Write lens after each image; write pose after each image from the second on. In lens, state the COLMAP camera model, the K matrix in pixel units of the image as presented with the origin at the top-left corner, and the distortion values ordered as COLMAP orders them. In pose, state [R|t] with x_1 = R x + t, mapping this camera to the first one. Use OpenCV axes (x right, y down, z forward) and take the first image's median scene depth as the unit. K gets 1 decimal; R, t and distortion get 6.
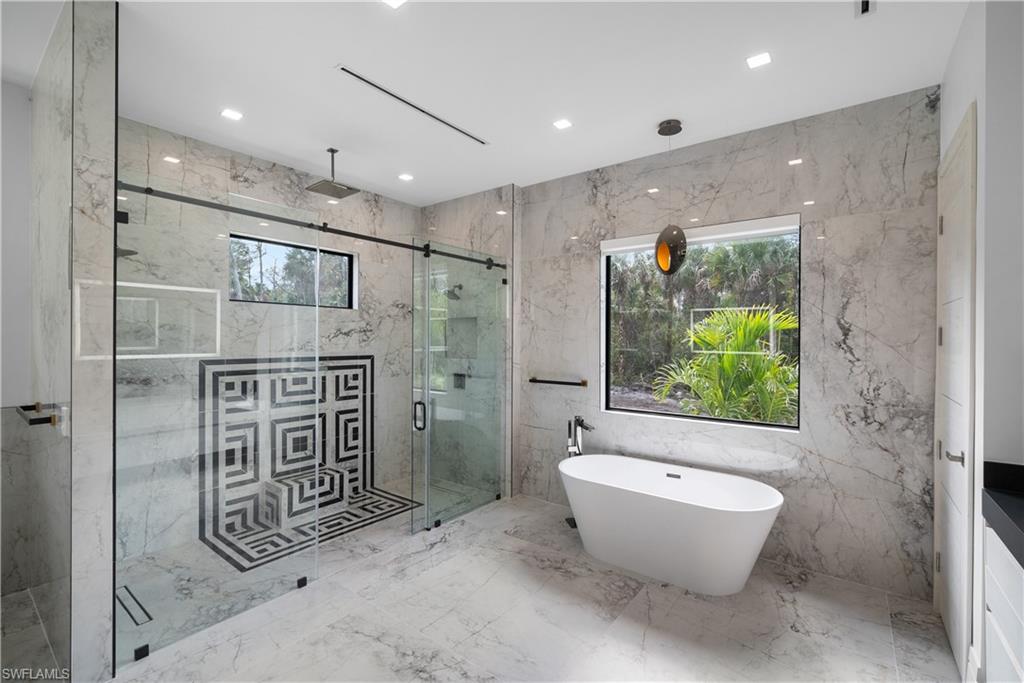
lens RADIAL K [[447.6, 0, 510.0], [0, 447.6, 341.8], [0, 0, 1]] dist [-0.003261, 0.000028]
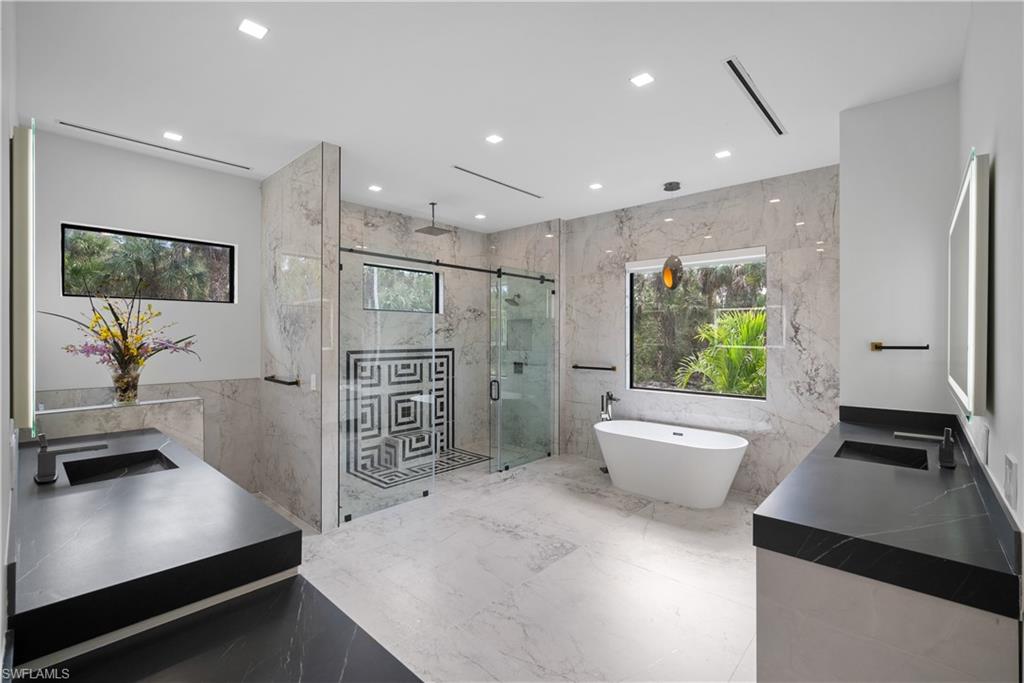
lens RADIAL K [[447.6, 0, 515.0], [0, 447.6, 335.2], [0, 0, 1]] dist [-0.003261, 0.000028]
pose [[0.996997, -0.002948, -0.077378, -0.027625], [0.002406, 0.999972, -0.007097, 0.001963], [0.077396, 0.006890, 0.996977, -0.397073]]
